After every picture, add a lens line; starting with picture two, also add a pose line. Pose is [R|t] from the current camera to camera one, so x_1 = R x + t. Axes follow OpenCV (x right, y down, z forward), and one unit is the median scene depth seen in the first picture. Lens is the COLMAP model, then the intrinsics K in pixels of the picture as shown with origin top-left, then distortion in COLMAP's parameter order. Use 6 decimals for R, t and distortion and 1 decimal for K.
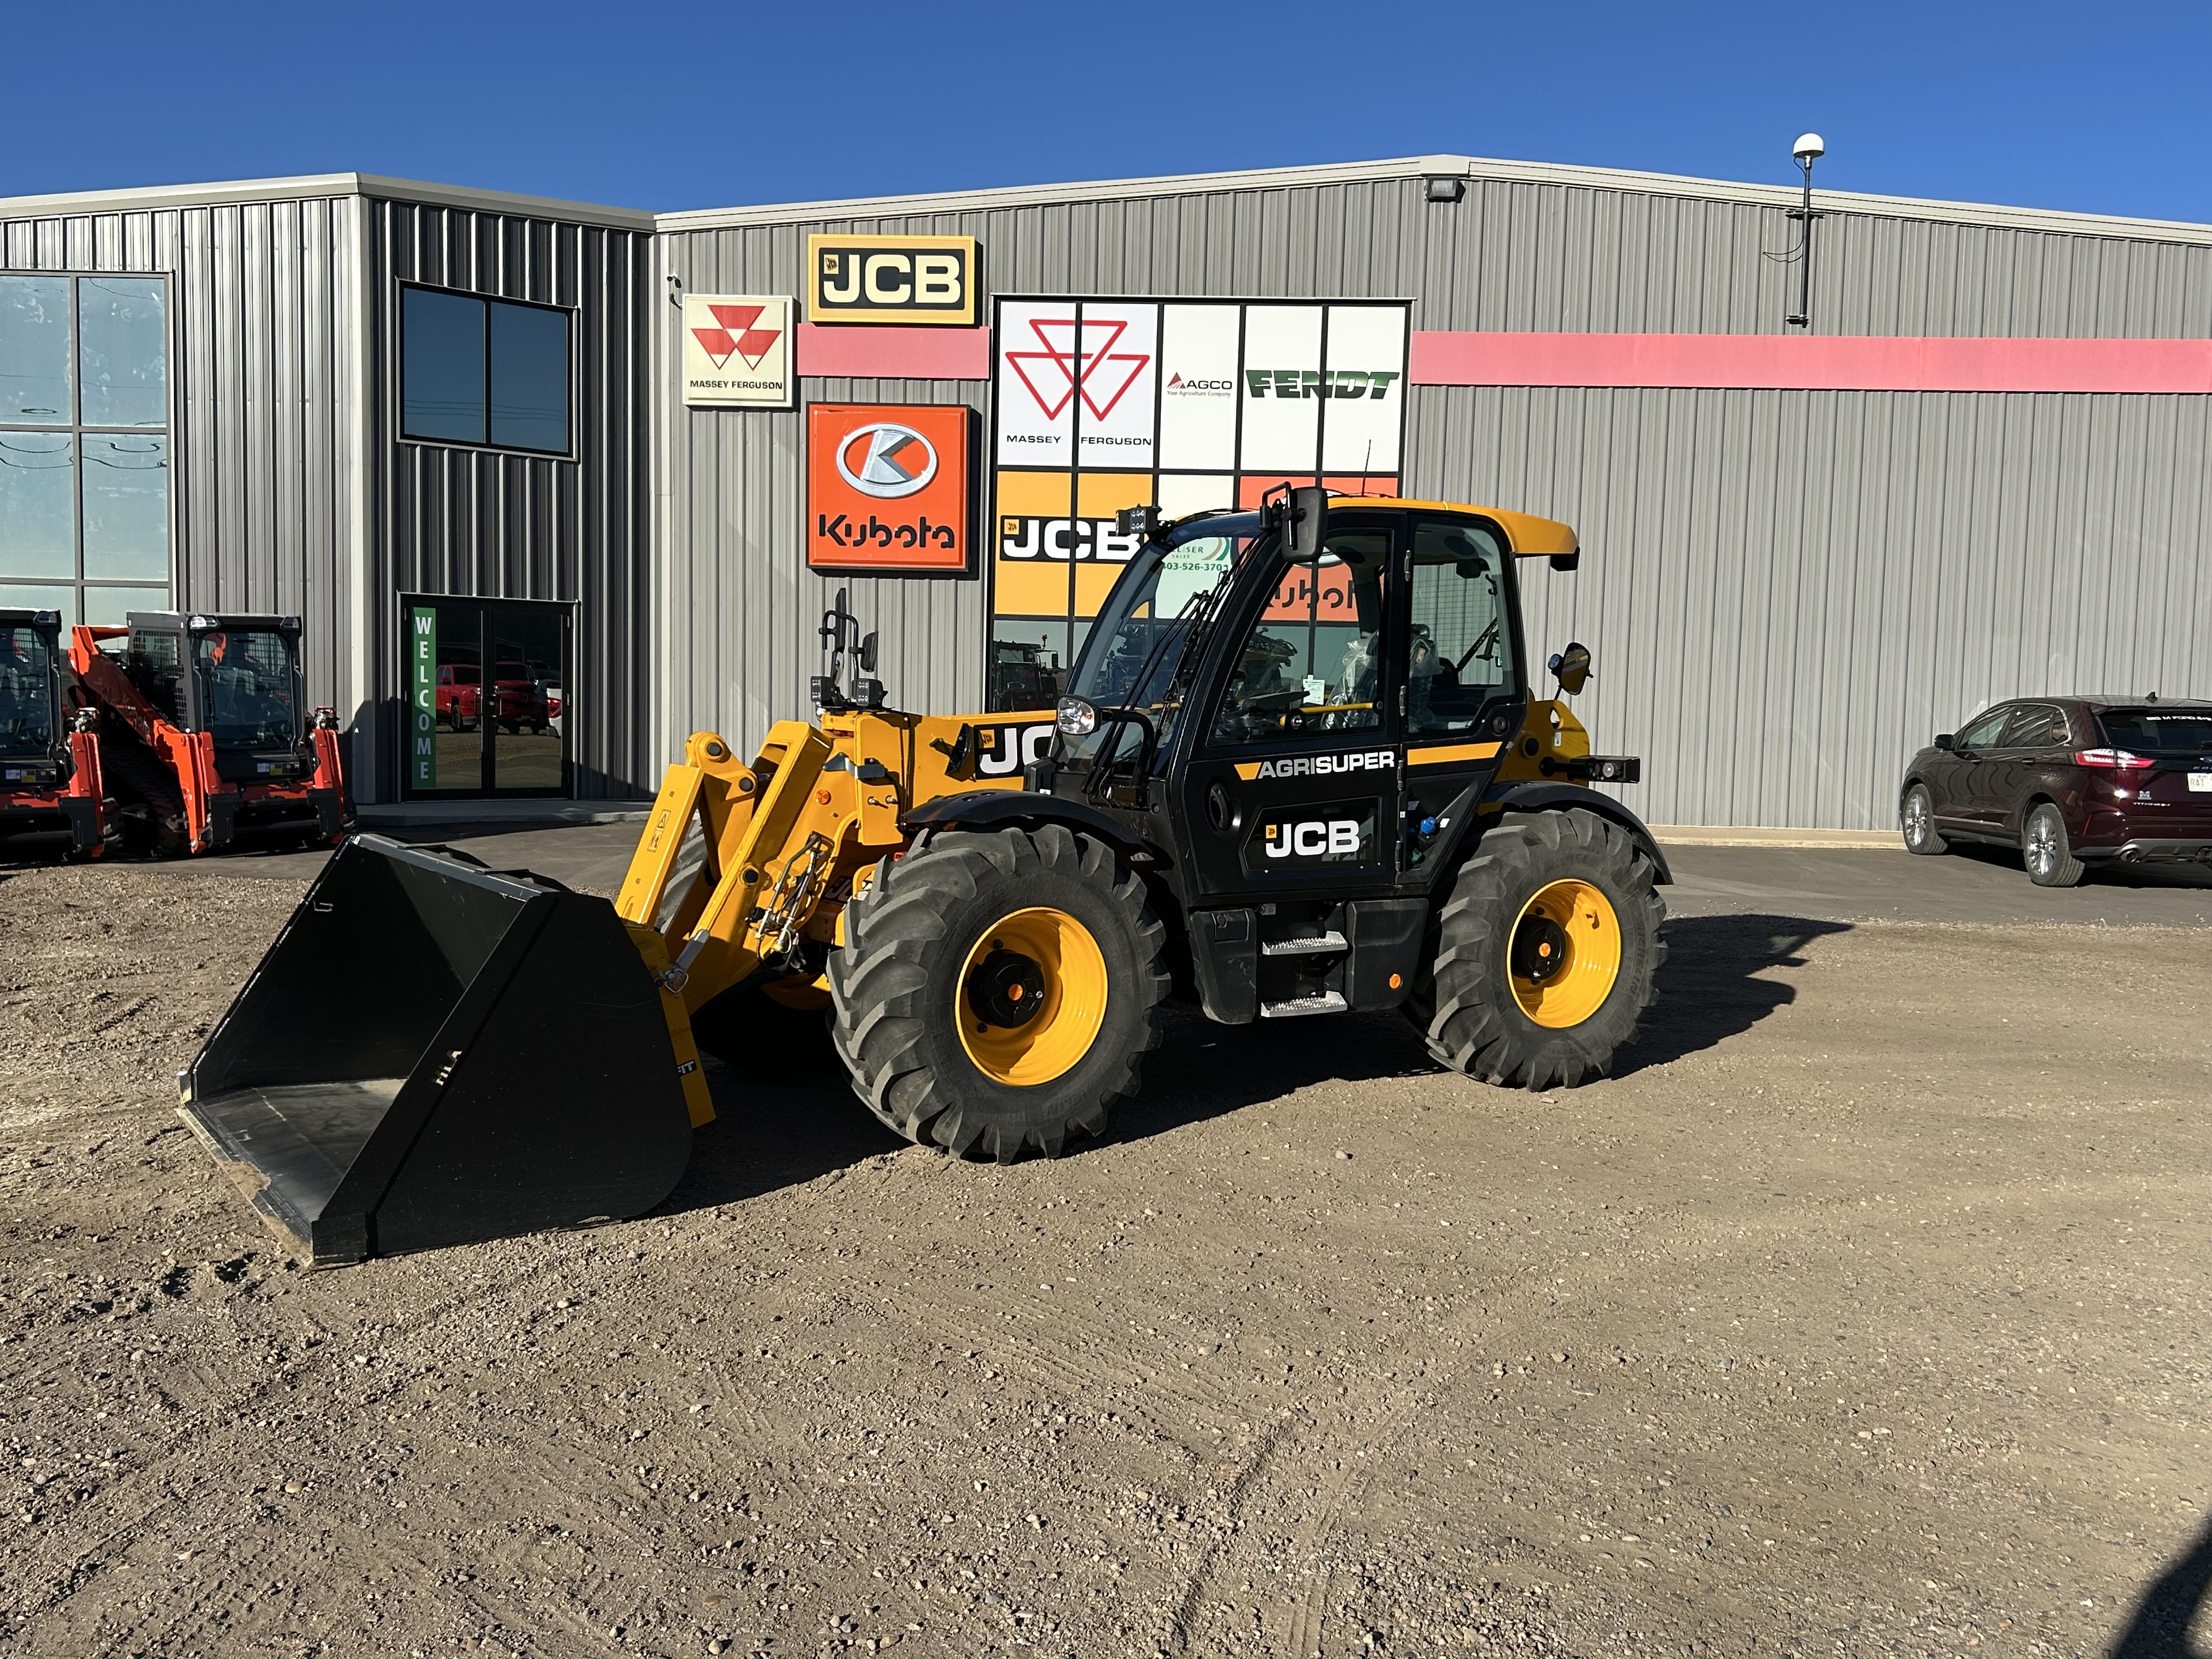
lens RADIAL K [[1987.0, 0, 1106.2], [0, 1987.0, 842.2], [0, 0, 1]] dist [0.021587, -0.005305]
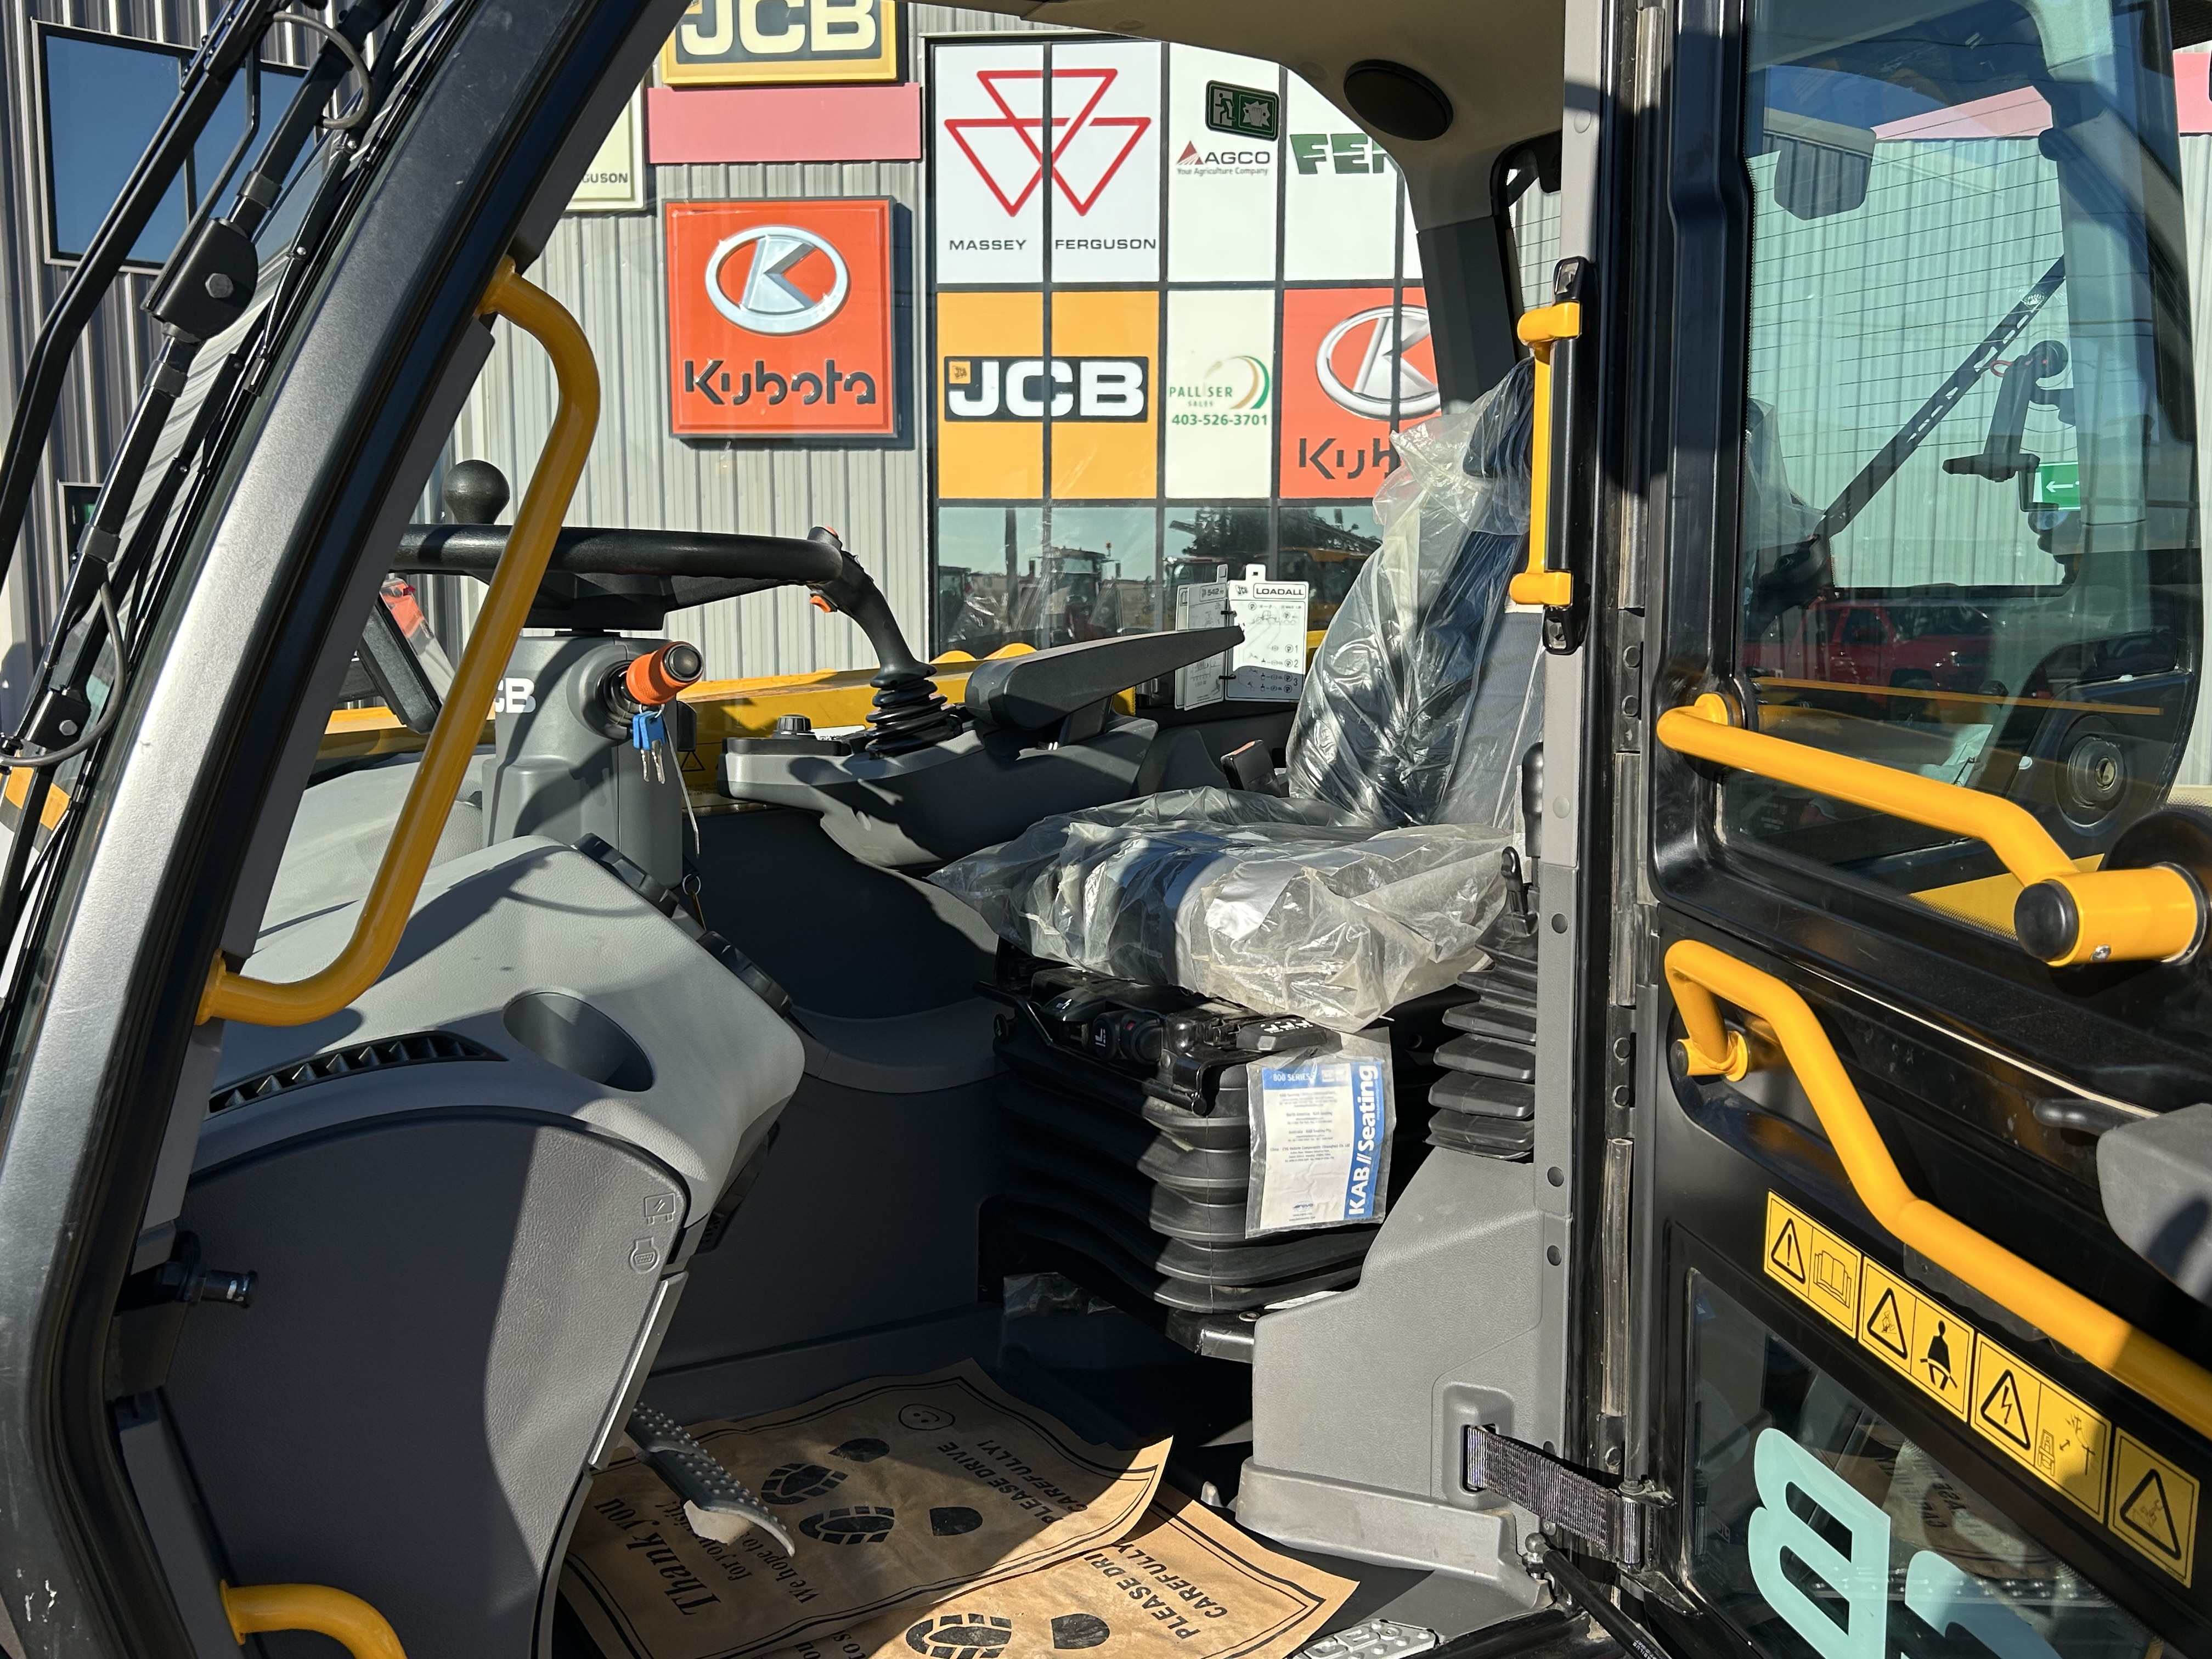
lens RADIAL K [[1987.0, 0, 1112.5], [0, 1987.0, 811.7], [0, 0, 1]] dist [0.021587, -0.005305]
pose [[0.998607, -0.016693, -0.050050, 0.039292], [0.018263, 0.999350, 0.031071, -0.024278], [0.049499, -0.031942, 0.998263, 0.296901]]
